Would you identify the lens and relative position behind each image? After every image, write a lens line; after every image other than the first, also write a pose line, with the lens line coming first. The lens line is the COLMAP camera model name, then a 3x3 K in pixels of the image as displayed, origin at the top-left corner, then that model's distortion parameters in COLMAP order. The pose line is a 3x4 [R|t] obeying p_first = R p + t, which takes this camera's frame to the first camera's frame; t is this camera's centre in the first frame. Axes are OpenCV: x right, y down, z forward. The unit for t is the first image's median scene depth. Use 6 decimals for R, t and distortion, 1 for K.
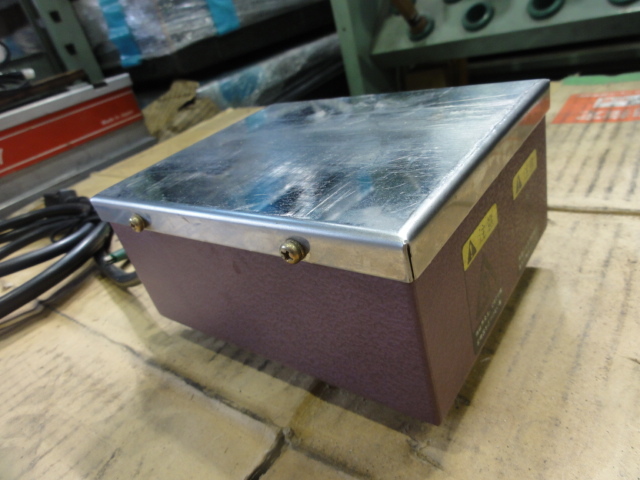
lens RADIAL K [[451.1, 0, 320.0], [0, 451.1, 240.0], [0, 0, 1]] dist [0.000175, -0.000015]
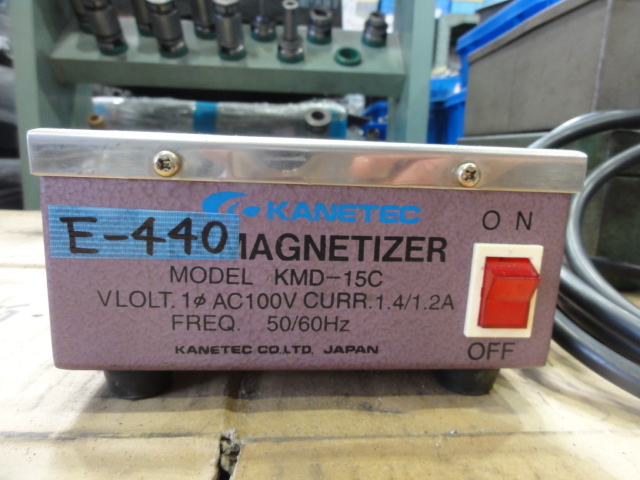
lens RADIAL K [[455.2, 0, 320.0], [0, 455.2, 240.0], [0, 0, 1]] dist [-0.002280, -0.003134]
pose [[0.725278, 0.158231, 0.670026, -0.311907], [0.116603, 0.930936, -0.346065, 0.234677], [-0.678510, 0.329120, 0.656737, 0.158267]]
